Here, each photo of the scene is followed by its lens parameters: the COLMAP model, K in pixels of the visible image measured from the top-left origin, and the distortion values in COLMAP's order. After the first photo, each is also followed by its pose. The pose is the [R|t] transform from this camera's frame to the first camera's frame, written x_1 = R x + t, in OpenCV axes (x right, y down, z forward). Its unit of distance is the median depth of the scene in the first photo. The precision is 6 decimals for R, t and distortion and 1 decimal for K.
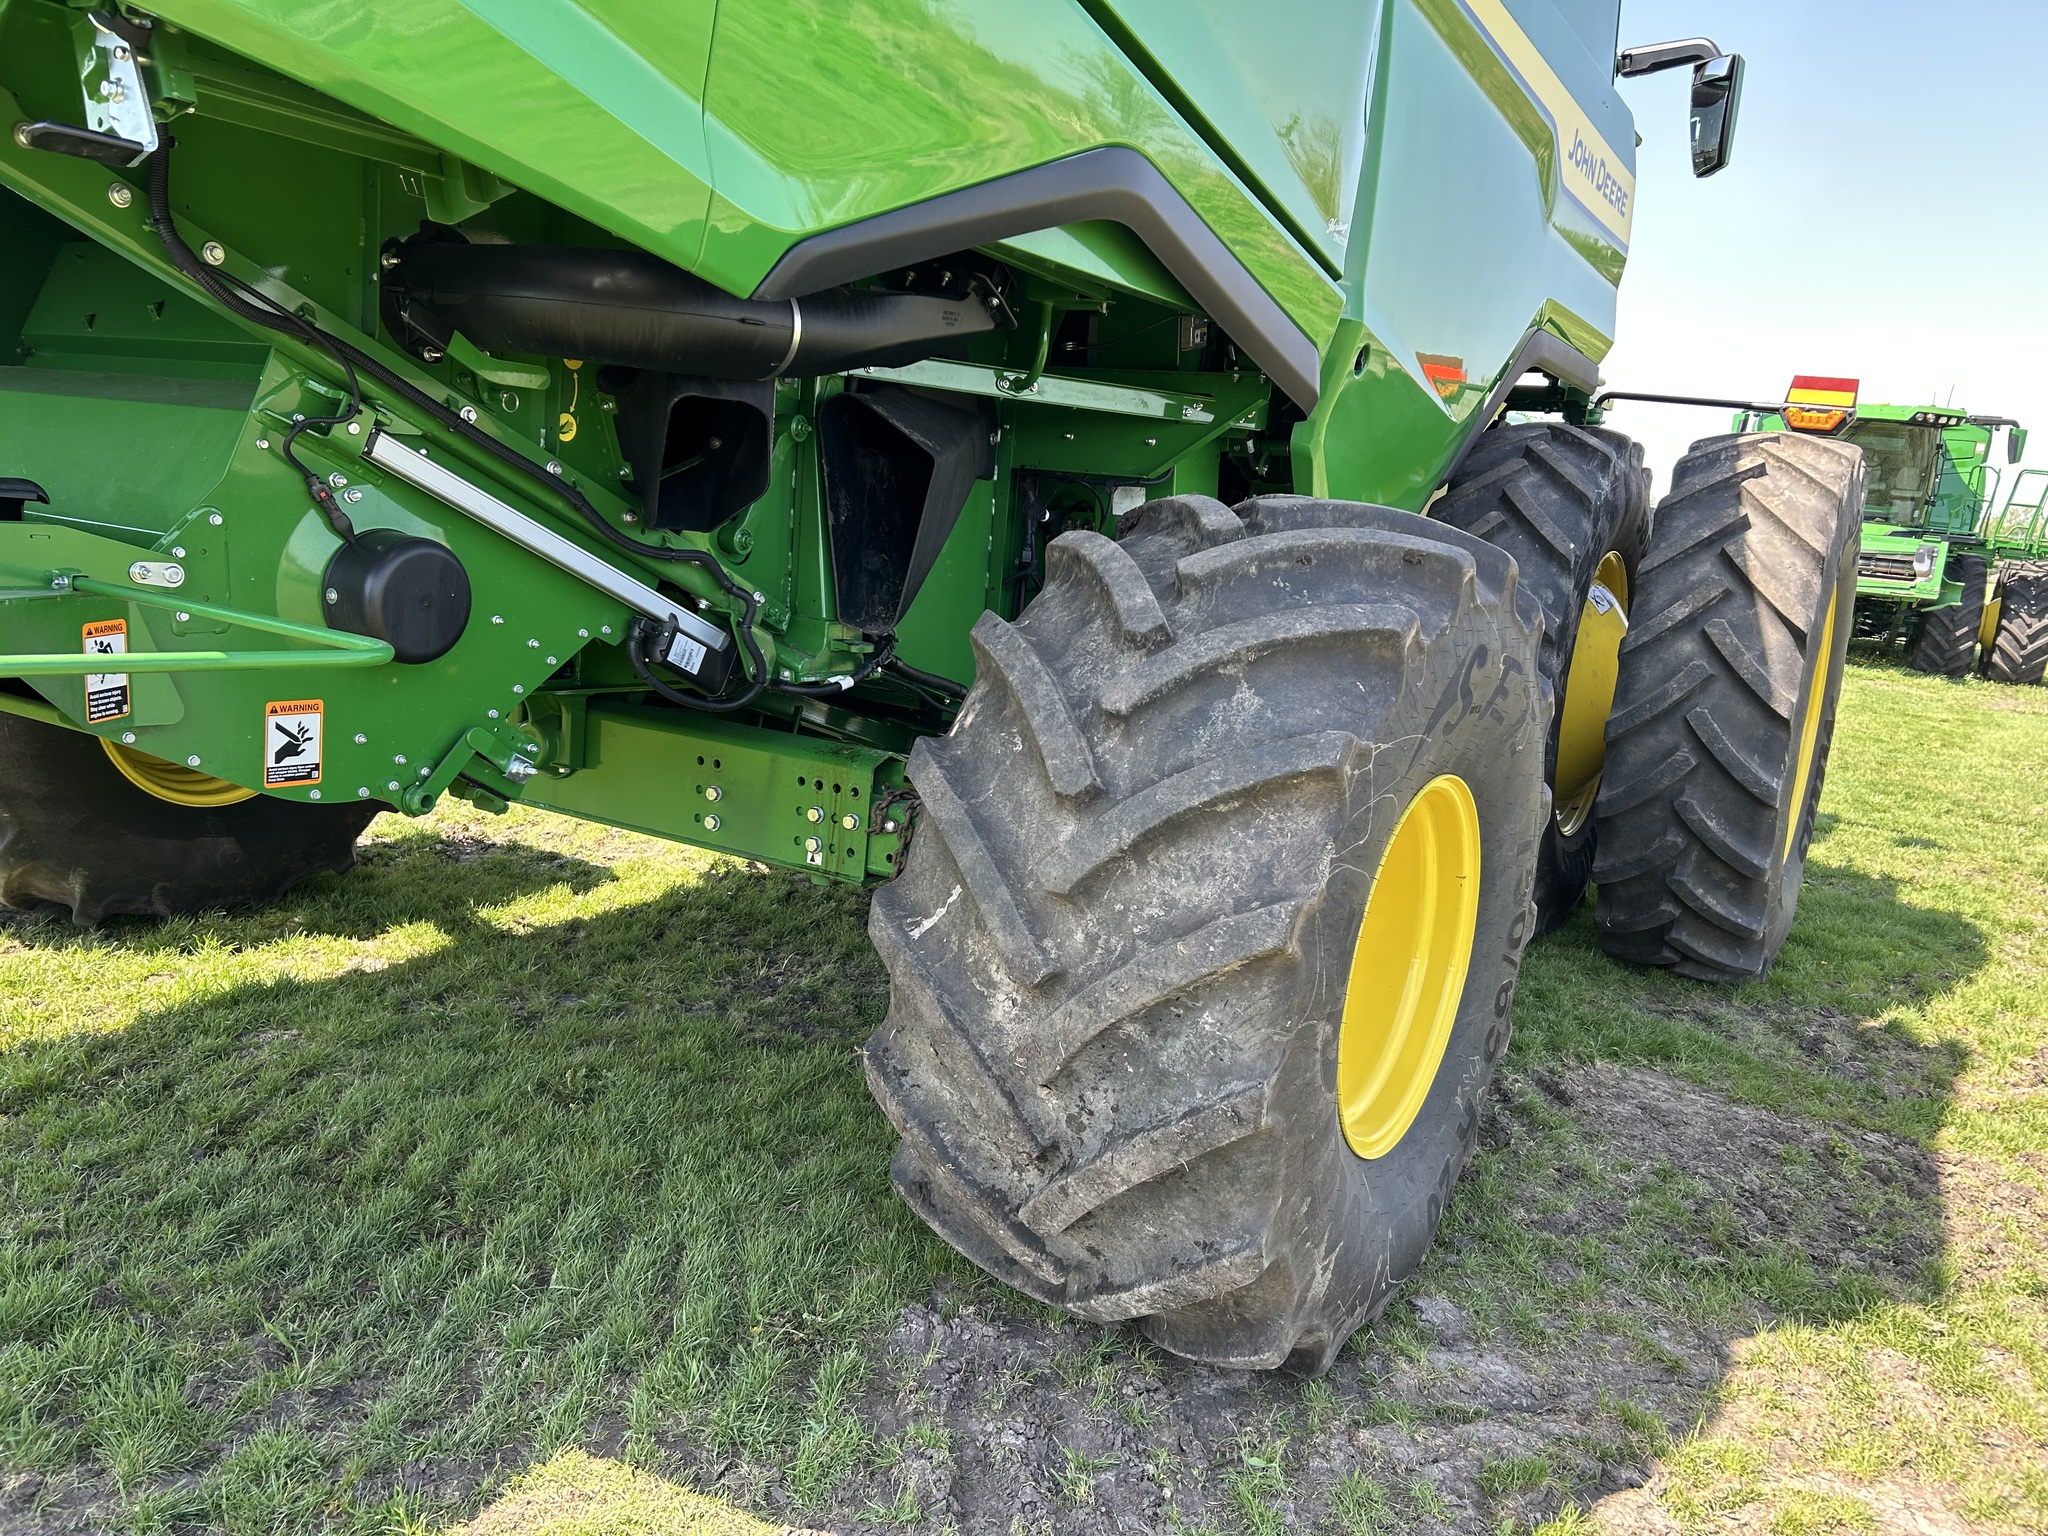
lens RADIAL K [[1567.1, 0, 1027.3], [0, 1567.1, 774.1], [0, 0, 1]] dist [0.044854, -0.058511]
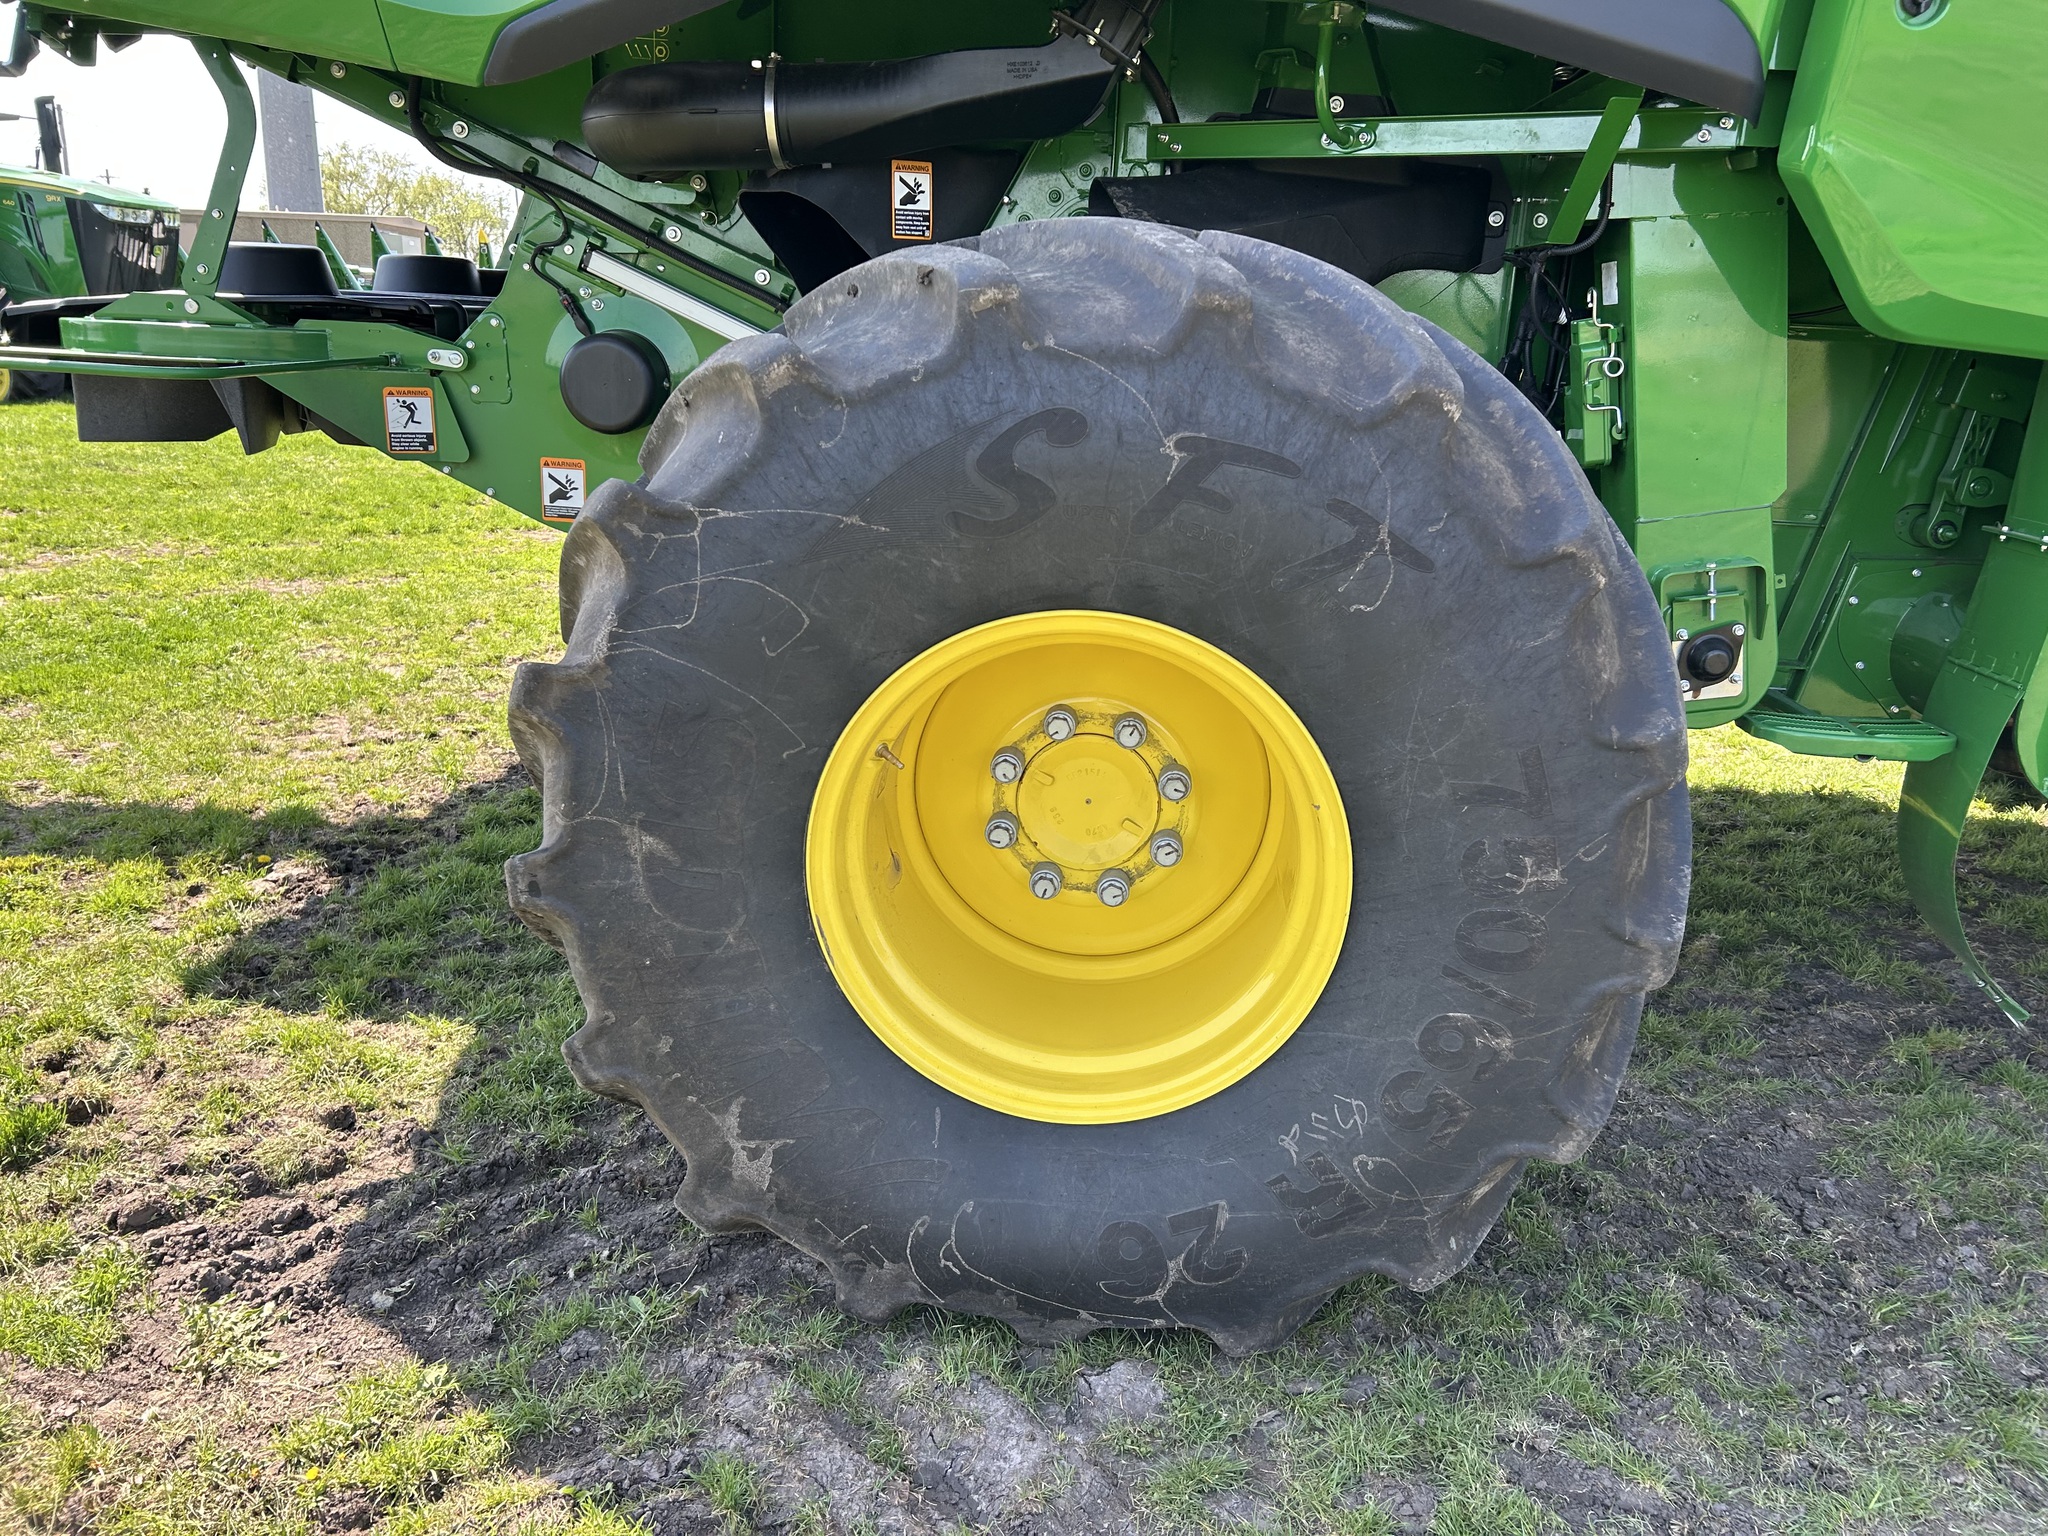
lens RADIAL K [[1528.4, 0, 1032.0], [0, 1528.4, 770.4], [0, 0, 1]] dist [0.058094, -0.069526]
pose [[0.458314, 0.183540, -0.869633, 0.917641], [-0.155046, 0.979953, 0.125111, -0.010963], [0.875162, 0.077493, 0.477583, 0.717031]]
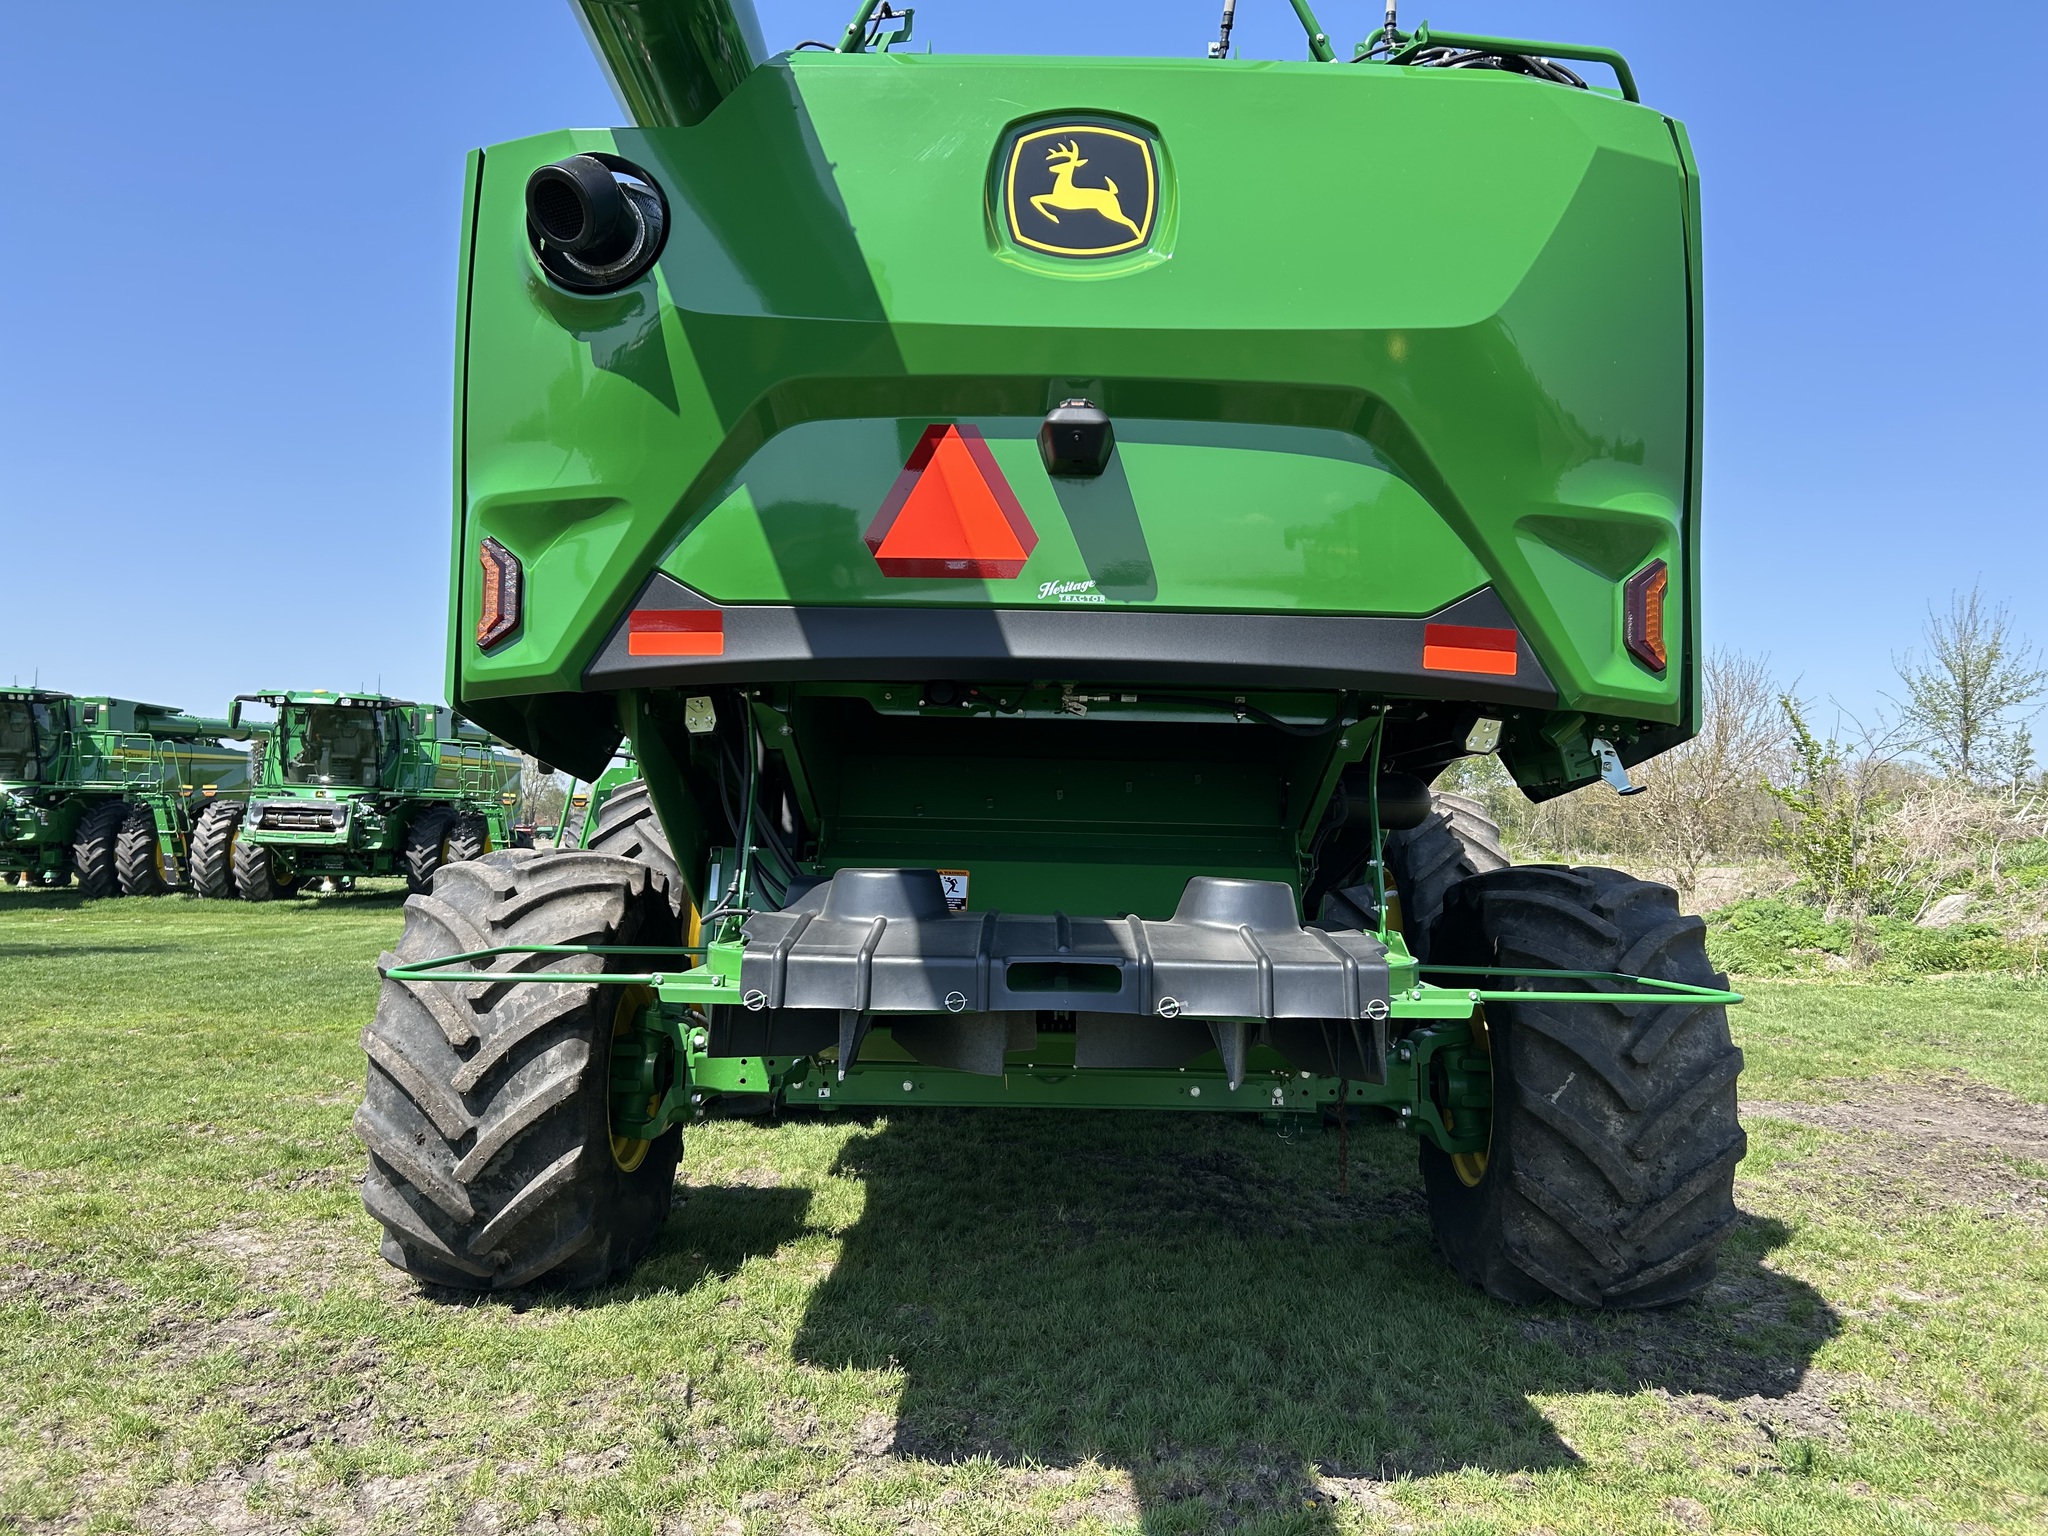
lens RADIAL K [[1567.3, 0, 1054.2], [0, 1567.3, 796.1], [0, 0, 1]] dist [0.005376, -0.000492]
pose [[0.856035, -0.051734, 0.514322, -1.578336], [0.140855, 0.980673, -0.135796, -0.093277], [-0.497357, 0.188691, 0.846777, -0.422633]]
